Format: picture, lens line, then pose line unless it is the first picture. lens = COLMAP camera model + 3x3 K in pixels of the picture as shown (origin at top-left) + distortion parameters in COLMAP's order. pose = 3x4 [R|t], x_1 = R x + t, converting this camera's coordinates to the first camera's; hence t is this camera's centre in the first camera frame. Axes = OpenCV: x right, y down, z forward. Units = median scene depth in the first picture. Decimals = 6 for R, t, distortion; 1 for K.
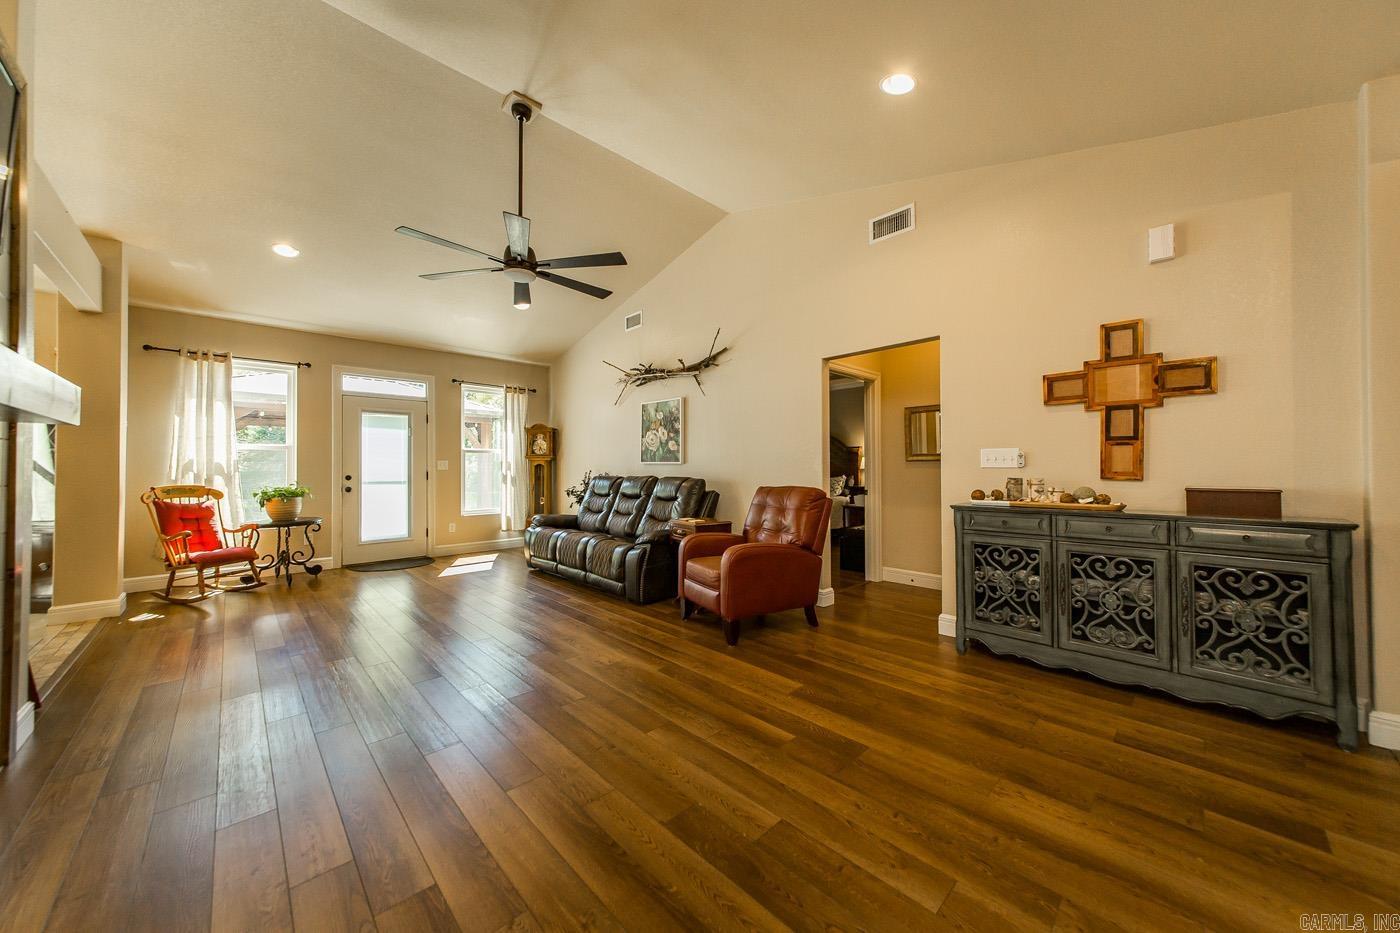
lens RADIAL K [[493.8, 0, 697.7], [0, 493.8, 469.0], [0, 0, 1]] dist [0.000553, 0.000264]
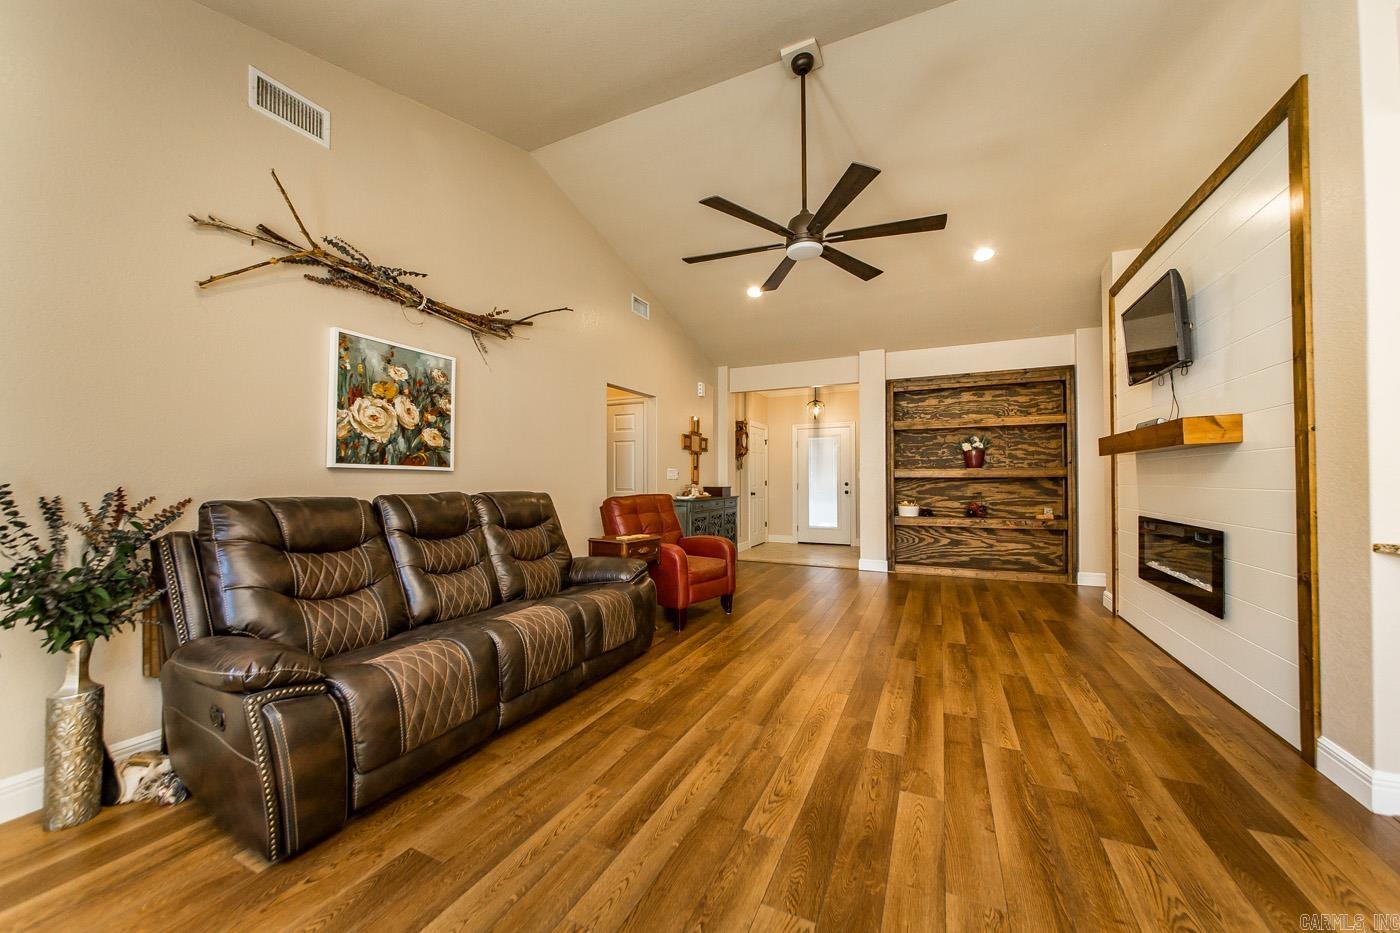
lens RADIAL K [[507.8, 0, 703.9], [0, 507.8, 470.0], [0, 0, 1]] dist [-0.014462, -0.000033]
pose [[-0.370702, 0.023488, 0.928455, -0.700750], [0.005640, 0.999719, -0.023039, 0.004254], [-0.928735, -0.003304, -0.370730, 0.938938]]
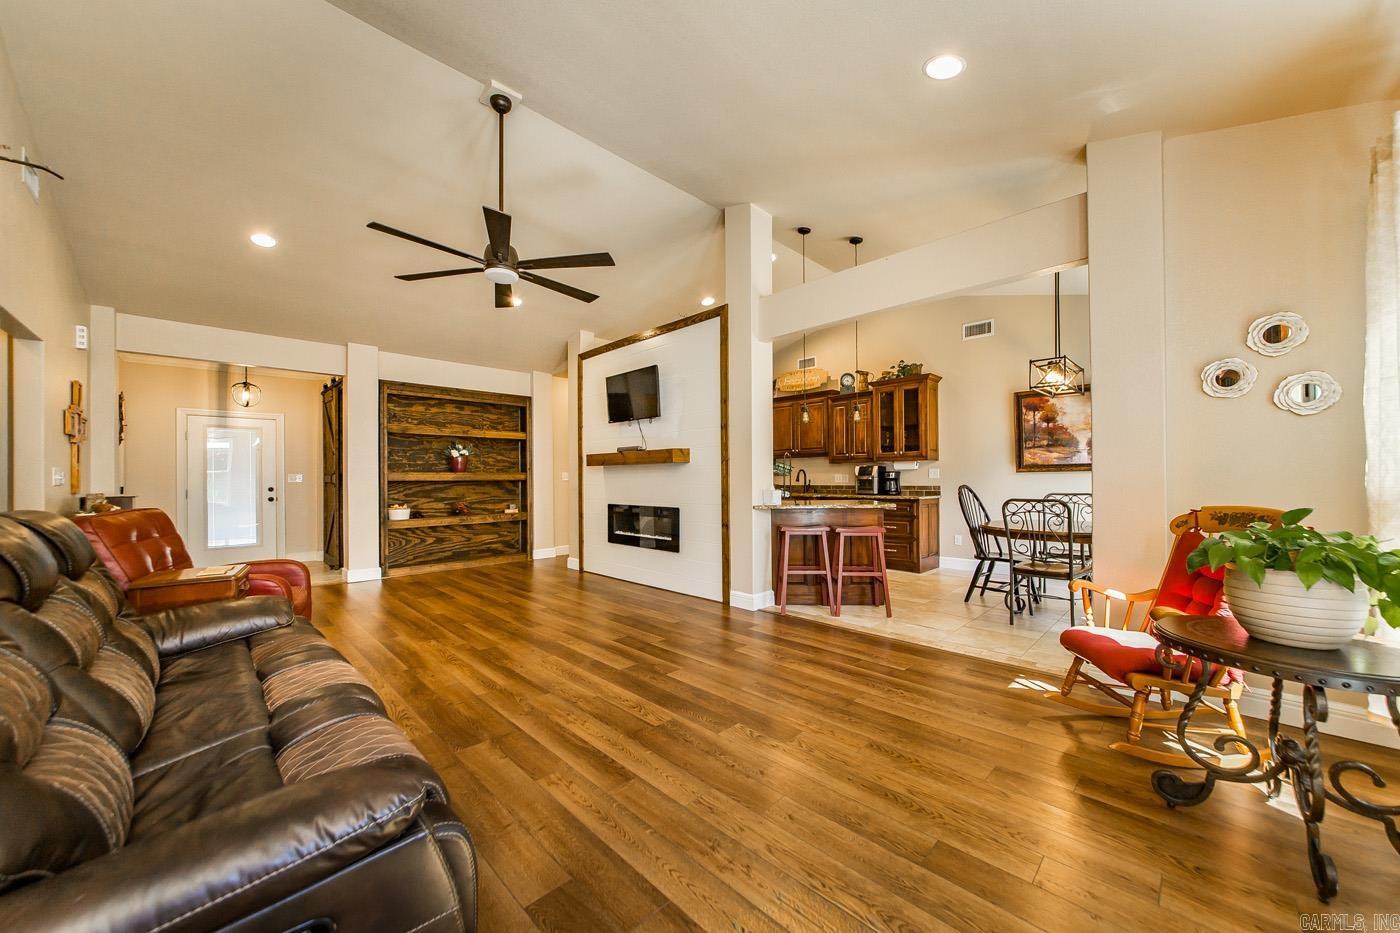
lens RADIAL K [[500.0, 0, 694.7], [0, 500.0, 470.9], [0, 0, 1]] dist [-0.001999, 0.000053]
pose [[-0.999724, 0.013220, -0.019416, -0.449886], [0.013510, 0.999798, -0.014875, 0.000703], [0.019215, -0.015133, -0.999701, 1.239629]]
